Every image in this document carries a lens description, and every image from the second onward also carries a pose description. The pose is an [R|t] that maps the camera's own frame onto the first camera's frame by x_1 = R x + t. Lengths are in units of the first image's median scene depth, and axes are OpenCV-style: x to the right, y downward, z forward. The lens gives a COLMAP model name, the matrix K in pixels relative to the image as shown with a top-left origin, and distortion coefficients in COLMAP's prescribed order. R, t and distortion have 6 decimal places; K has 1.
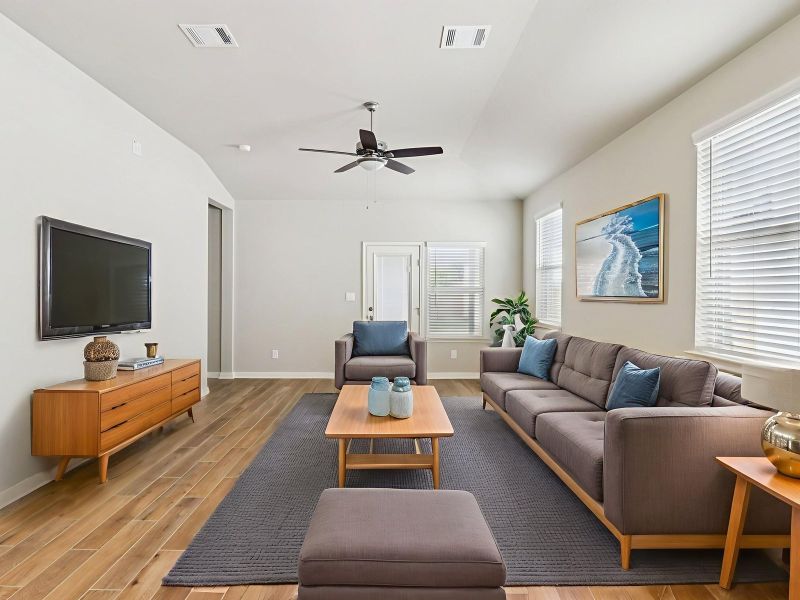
lens RADIAL K [[436.7, 0, 400.0], [0, 436.7, 300.0], [0, 0, 1]] dist [-0.001681, -0.000489]
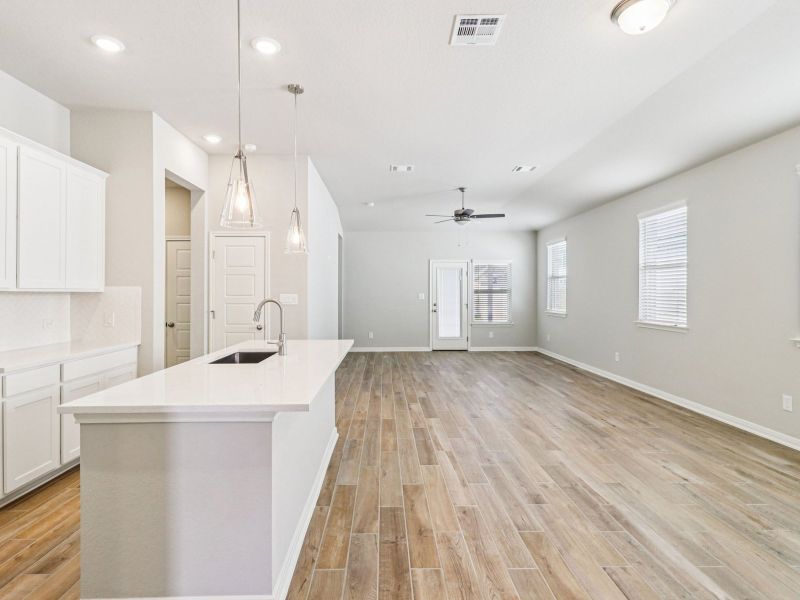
lens RADIAL K [[417.9, 0, 392.4], [0, 417.9, 299.8], [0, 0, 1]] dist [0.001627, -0.000484]
pose [[0.999999, -0.001153, 0.000733, -0.246140], [0.001156, 0.999989, -0.004613, 0.012065], [-0.000727, 0.004614, 0.999989, -0.492569]]
